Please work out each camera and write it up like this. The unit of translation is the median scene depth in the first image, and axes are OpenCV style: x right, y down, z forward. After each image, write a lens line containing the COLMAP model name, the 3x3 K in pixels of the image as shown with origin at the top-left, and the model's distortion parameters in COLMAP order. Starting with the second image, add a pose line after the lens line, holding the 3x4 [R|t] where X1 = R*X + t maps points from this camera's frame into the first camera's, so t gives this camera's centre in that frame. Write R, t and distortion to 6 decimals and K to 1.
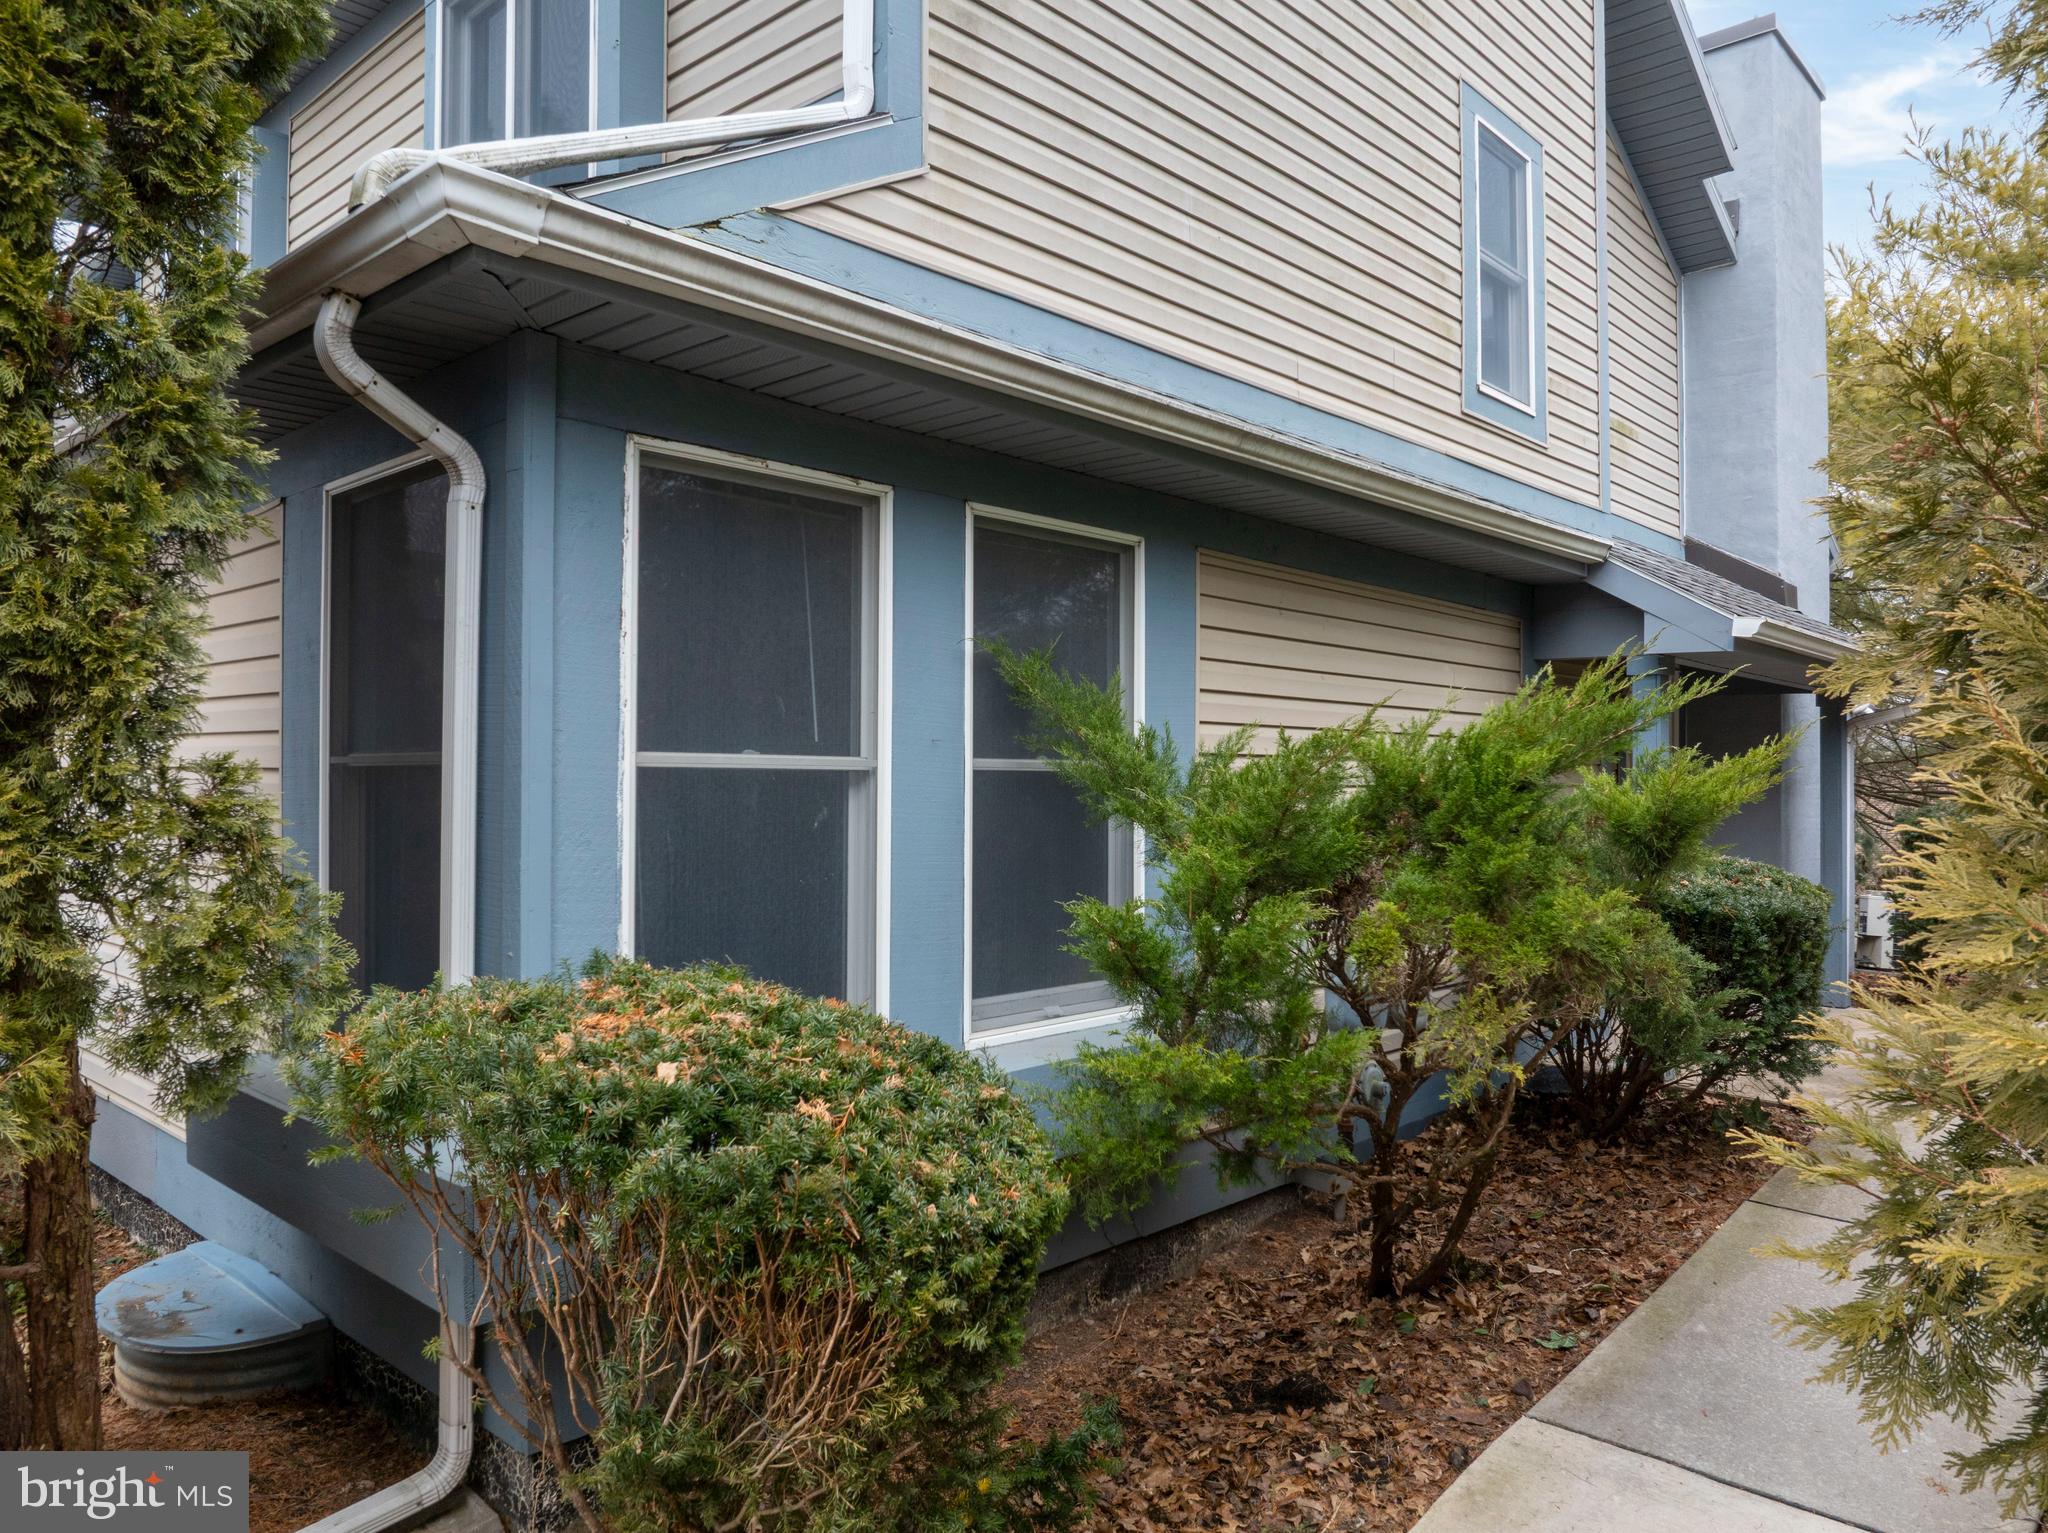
lens RADIAL K [[1432.9, 0, 1024.9], [0, 1432.9, 766.4], [0, 0, 1]] dist [-0.045723, 0.001878]
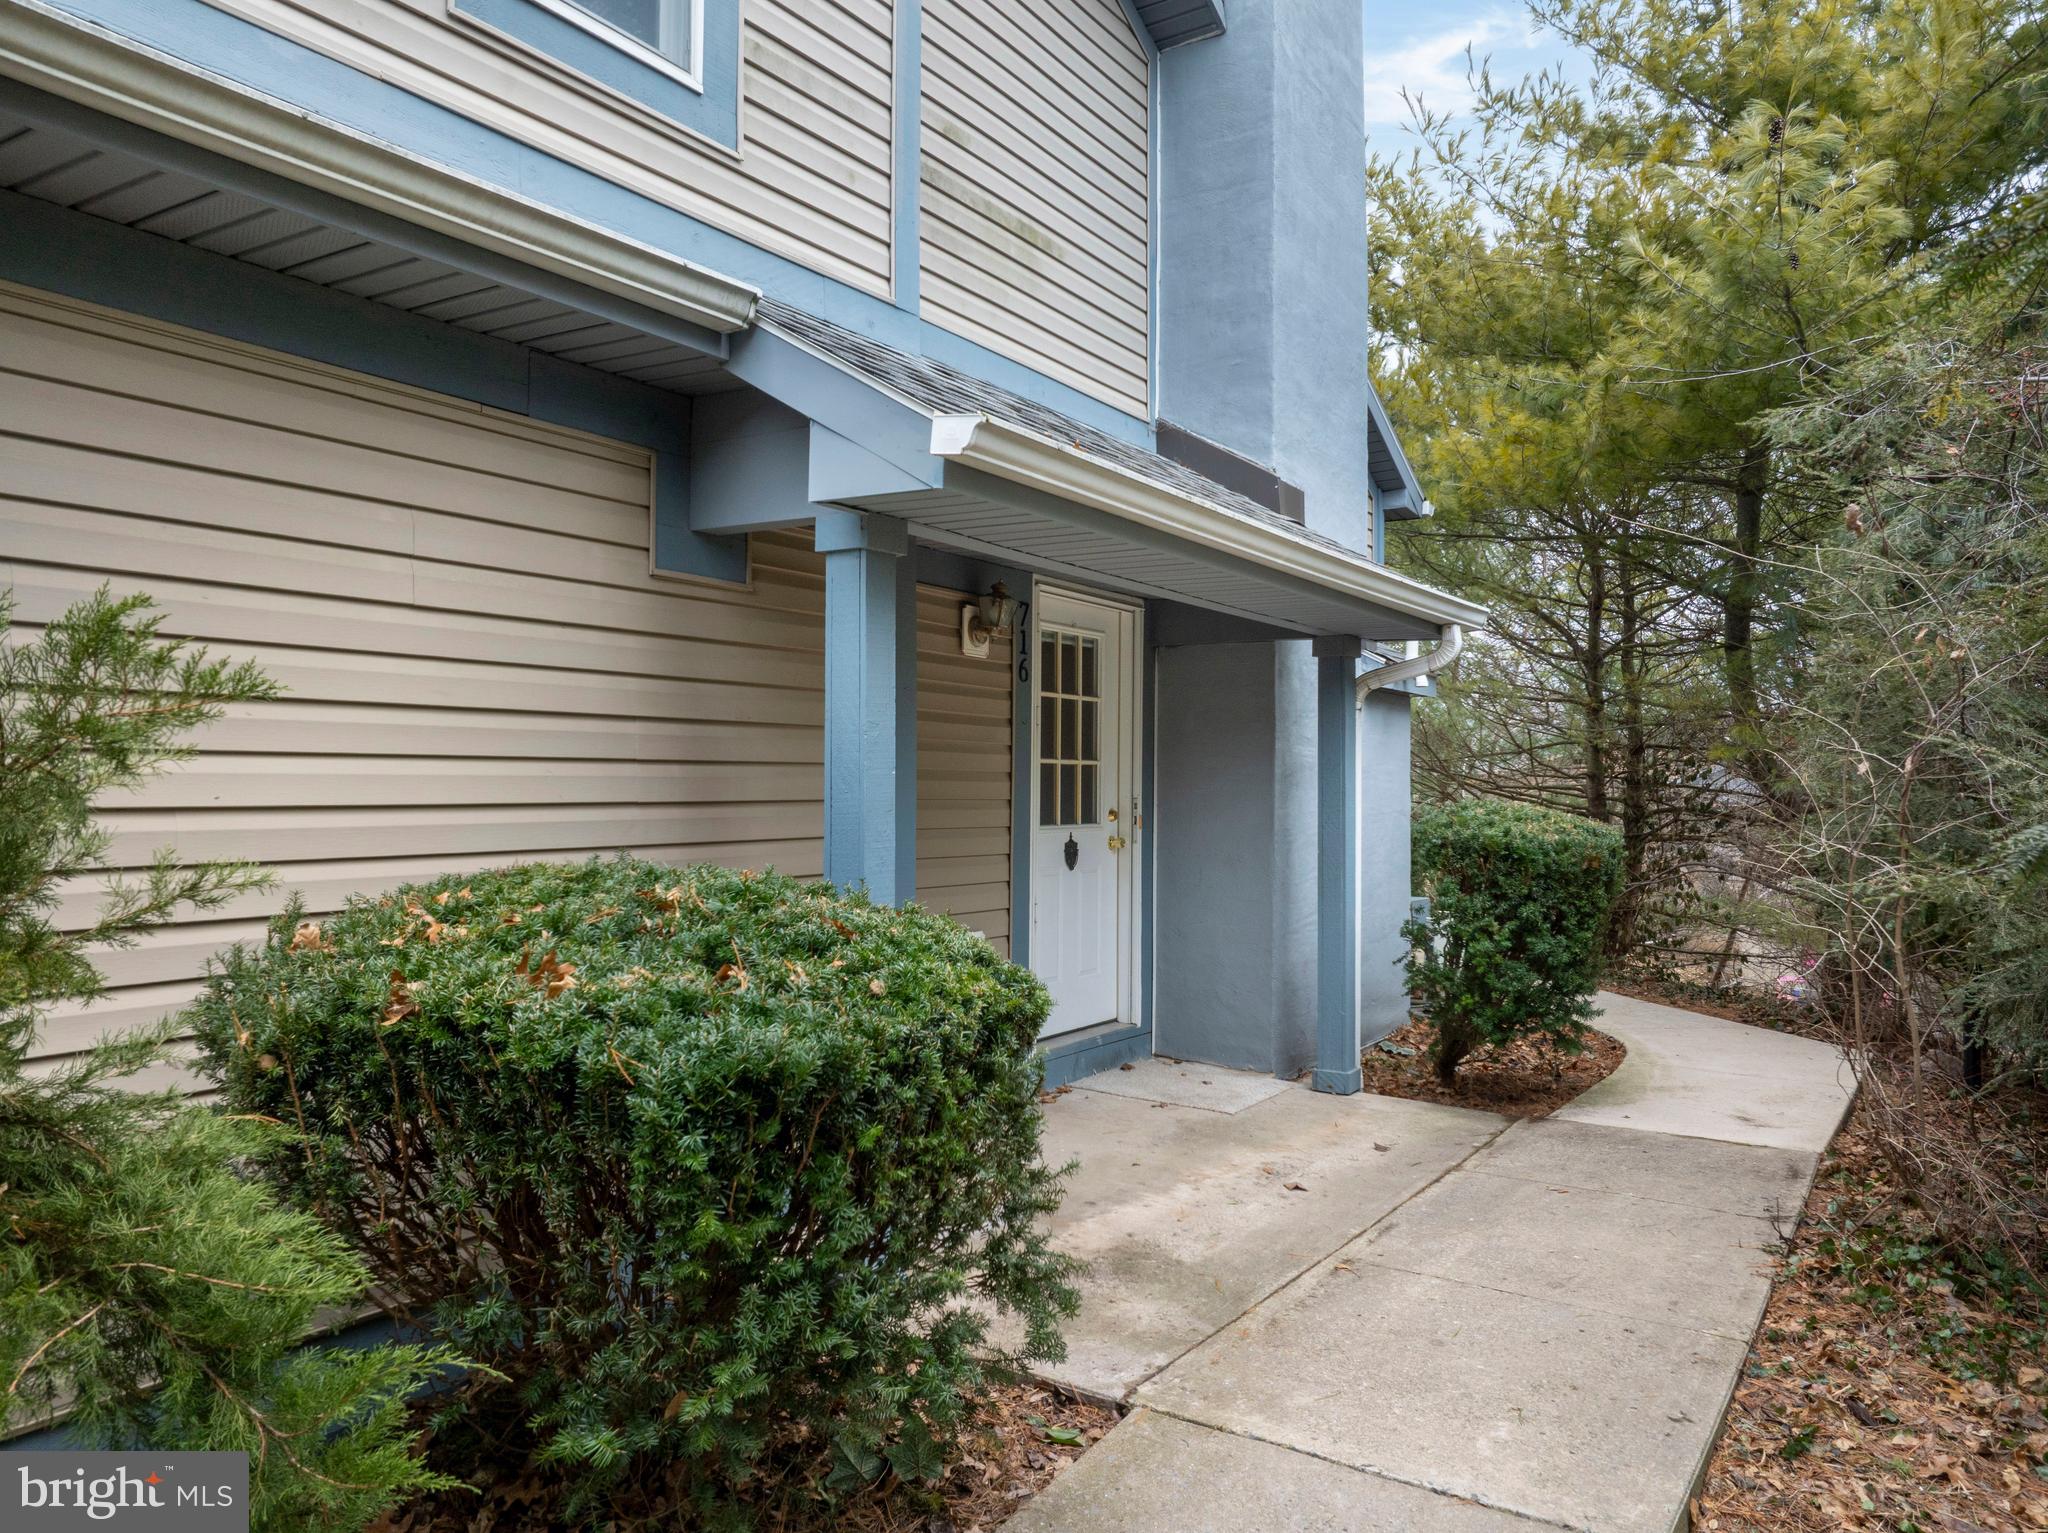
lens RADIAL K [[1432.9, 0, 1024.9], [0, 1432.9, 765.9], [0, 0, 1]] dist [-0.045723, 0.001878]
pose [[0.984633, 0.004612, 0.174573, 0.288727], [-0.004565, 0.999989, -0.000668, 0.011584], [-0.174575, -0.000139, 0.984644, 0.324037]]
